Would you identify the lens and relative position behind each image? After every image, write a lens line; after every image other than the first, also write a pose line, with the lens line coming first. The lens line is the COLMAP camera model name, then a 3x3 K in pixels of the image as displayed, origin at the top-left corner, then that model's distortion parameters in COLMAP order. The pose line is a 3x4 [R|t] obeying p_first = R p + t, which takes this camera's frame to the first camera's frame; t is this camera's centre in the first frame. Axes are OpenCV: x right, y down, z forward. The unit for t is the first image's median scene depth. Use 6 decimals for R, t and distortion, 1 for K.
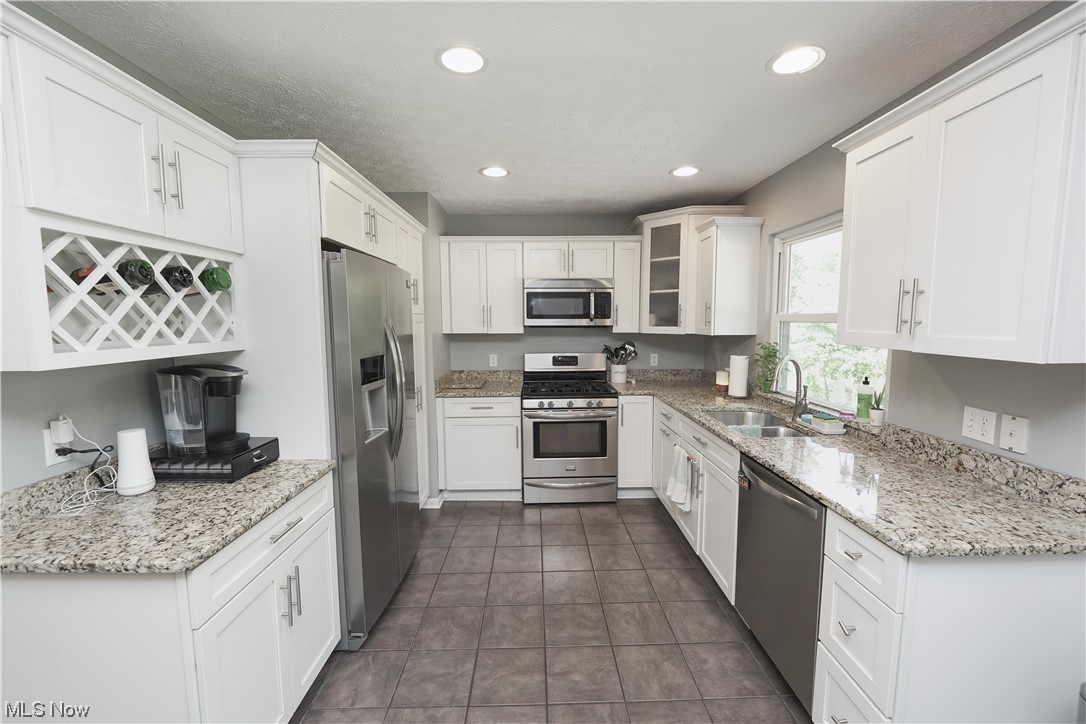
lens RADIAL K [[443.2, 0, 544.2], [0, 443.2, 362.6], [0, 0, 1]] dist [-0.007373, -0.002009]
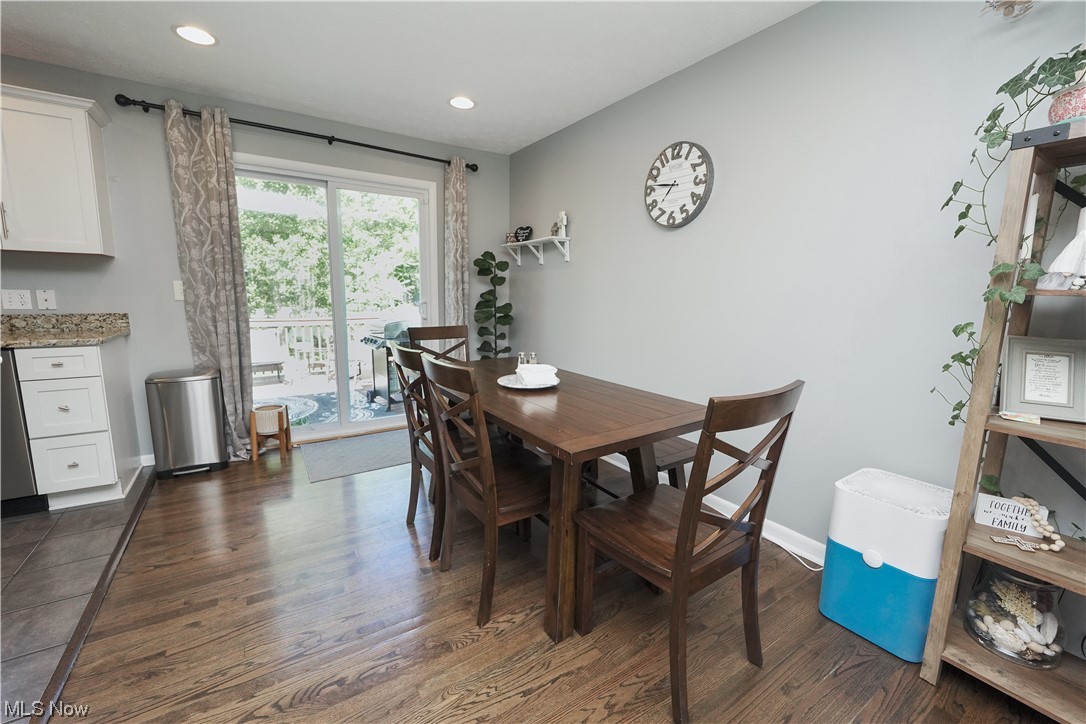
lens RADIAL K [[443.2, 0, 544.2], [0, 443.2, 362.6], [0, 0, 1]] dist [-0.007373, -0.002009]
pose [[-0.539941, -0.136551, 0.830553, -0.850545], [0.064996, 0.977042, 0.202890, 0.098586], [-0.839190, 0.163531, -0.518670, 0.136216]]
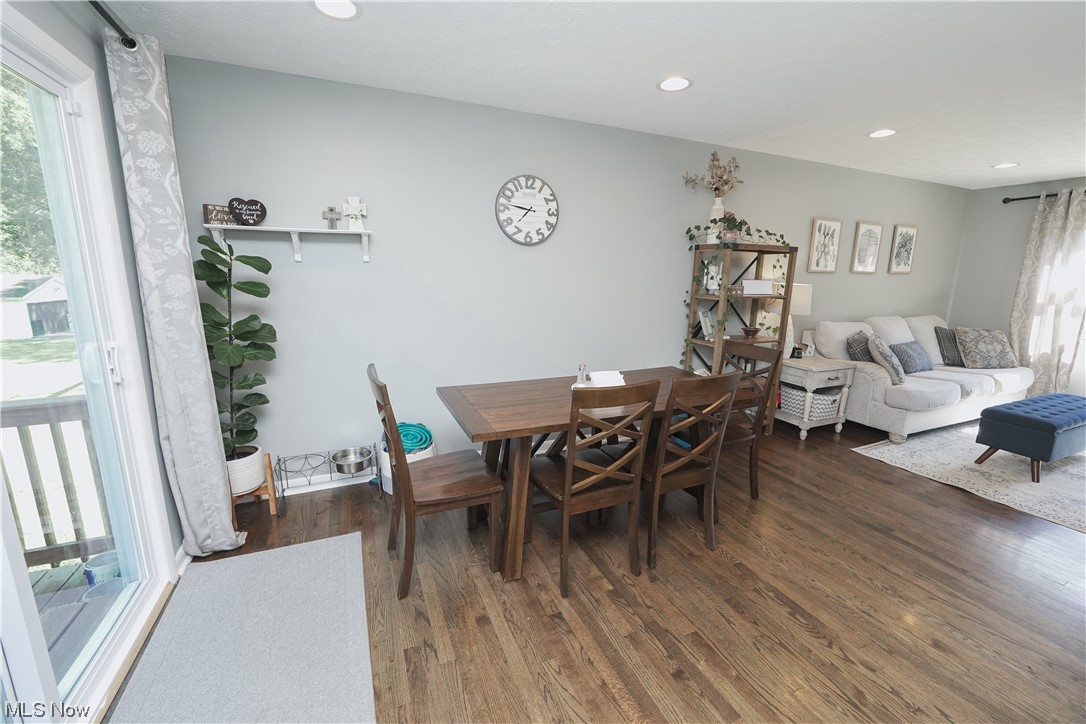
lens RADIAL K [[443.2, 0, 544.2], [0, 443.2, 362.6], [0, 0, 1]] dist [-0.007373, -0.002009]
pose [[-0.921907, 0.068824, -0.381249, 0.270786], [-0.045896, 0.957761, 0.283879, -0.011872], [0.384683, 0.279208, -0.879808, 0.486753]]
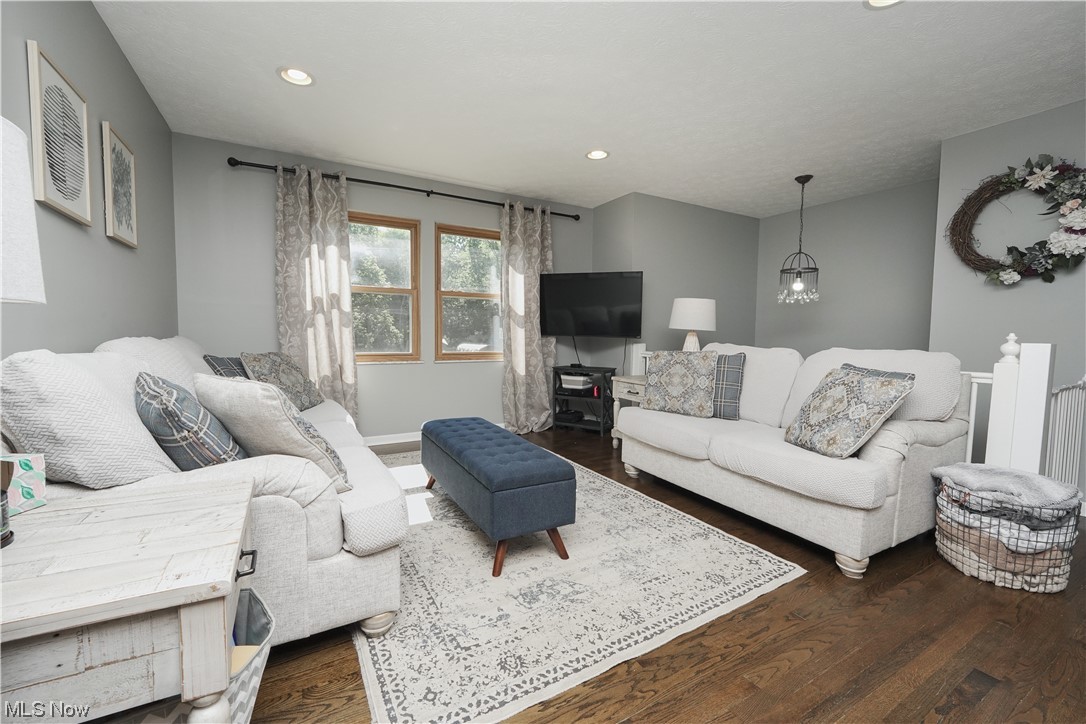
lens RADIAL K [[443.2, 0, 544.2], [0, 443.2, 362.6], [0, 0, 1]] dist [-0.007373, -0.002009]
pose [[0.483722, 0.068929, -0.872503, -0.734232], [-0.097721, 0.994914, 0.024423, 0.212277], [0.869749, 0.073448, 0.487997, -0.376359]]
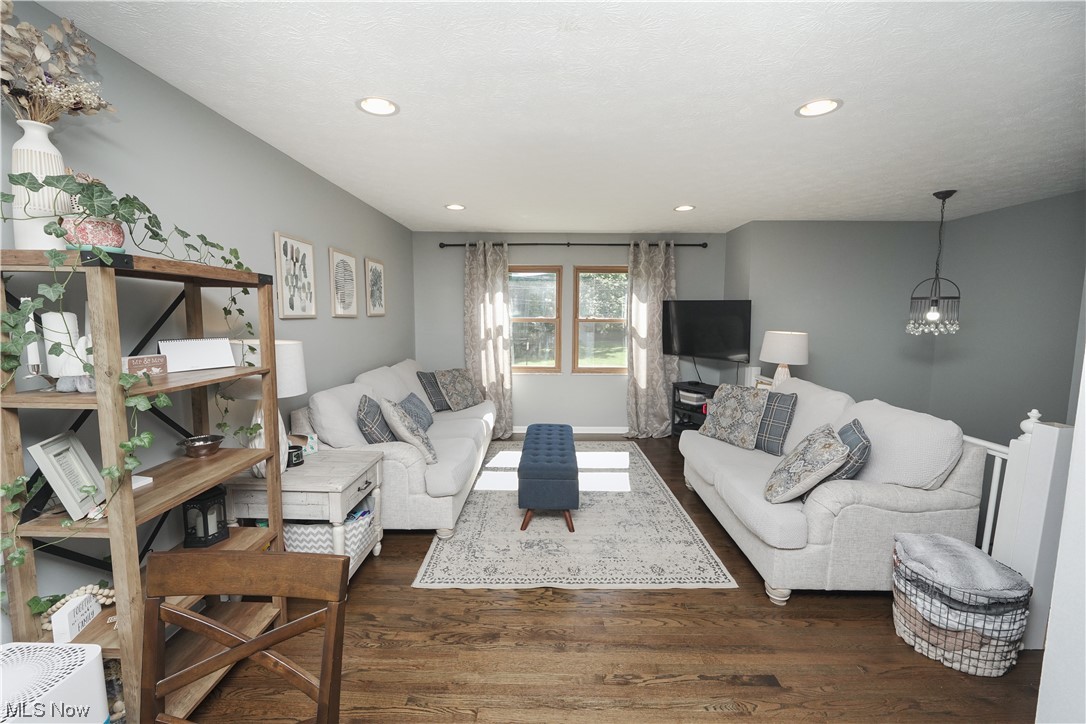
lens RADIAL K [[443.2, 0, 544.2], [0, 443.2, 362.6], [0, 0, 1]] dist [-0.007373, -0.002009]
pose [[-0.022592, 0.113247, -0.993310, -0.276731], [-0.100756, 0.988247, 0.114961, 0.010526], [0.994655, 0.102680, -0.010917, -0.049988]]
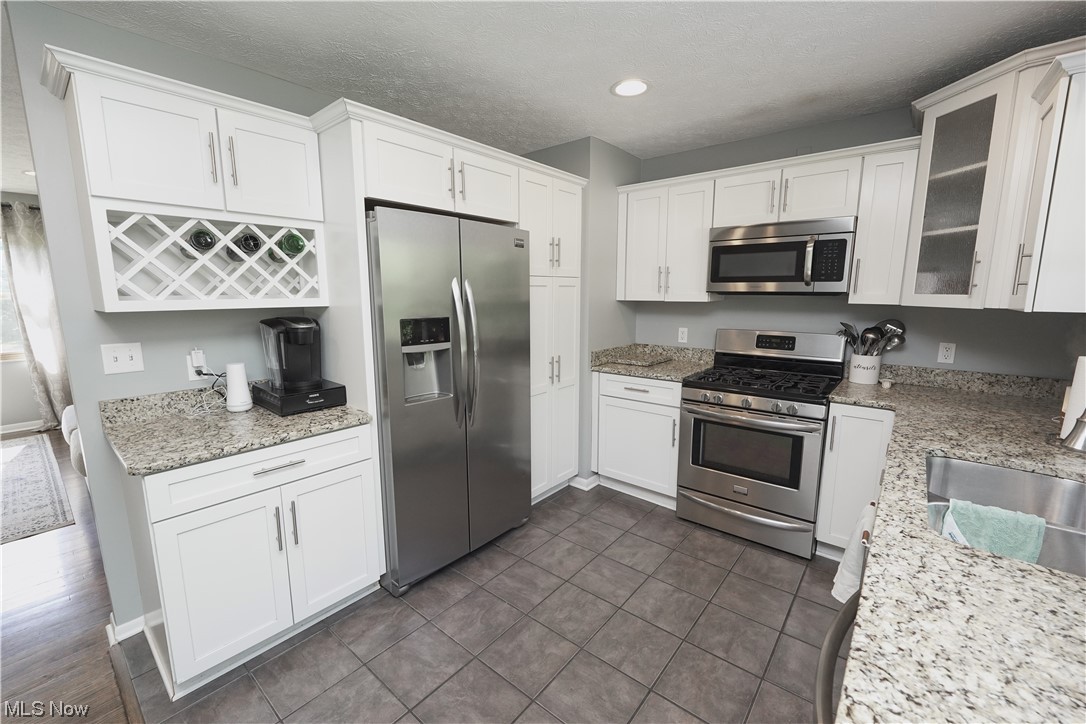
lens RADIAL K [[443.2, 0, 544.2], [0, 443.2, 362.6], [0, 0, 1]] dist [-0.007373, -0.002009]
pose [[0.757433, 0.108527, -0.643830, 0.344617], [-0.066481, 0.993783, 0.089305, -0.016000], [0.649519, -0.024840, 0.759939, 0.329754]]
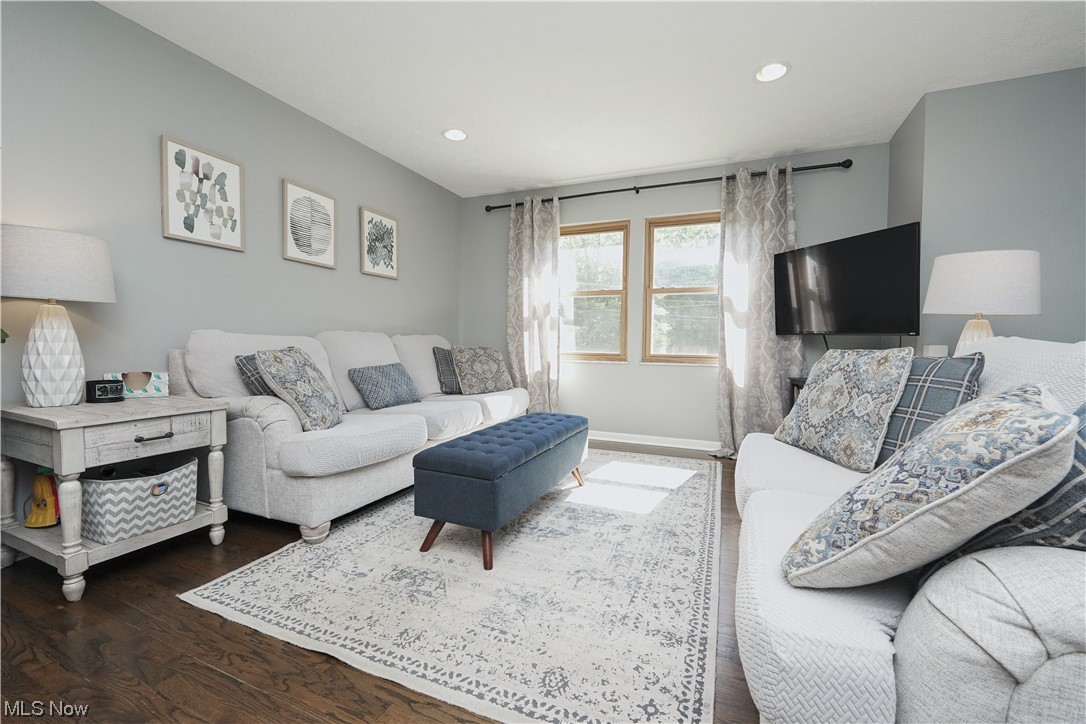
lens RADIAL K [[443.2, 0, 544.2], [0, 443.2, 362.6], [0, 0, 1]] dist [-0.007373, -0.002009]
pose [[-0.402897, 0.042339, -0.914265, -0.786301], [-0.097308, 0.991286, 0.088788, 0.180569], [0.910058, 0.124738, -0.395267, 0.361600]]
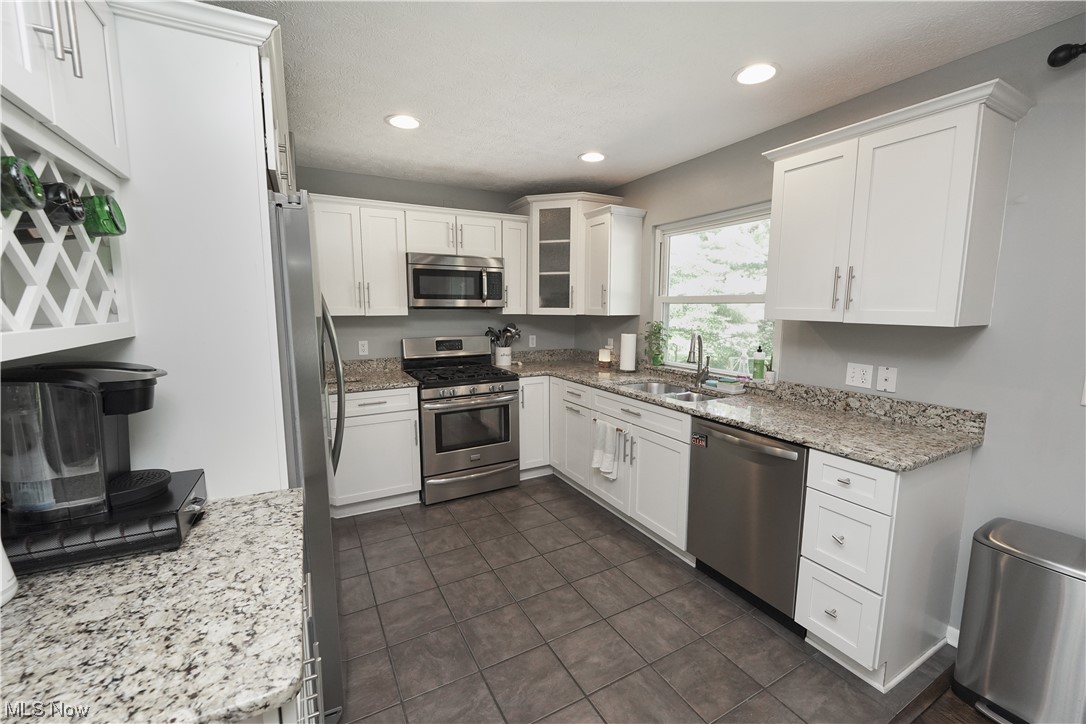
lens RADIAL K [[443.2, 0, 544.2], [0, 443.2, 362.6], [0, 0, 1]] dist [-0.007373, -0.002009]
pose [[0.886734, -0.053633, 0.459159, -0.308896], [0.039196, 0.998393, 0.040922, 0.003131], [-0.460616, -0.018290, 0.887411, 0.130150]]
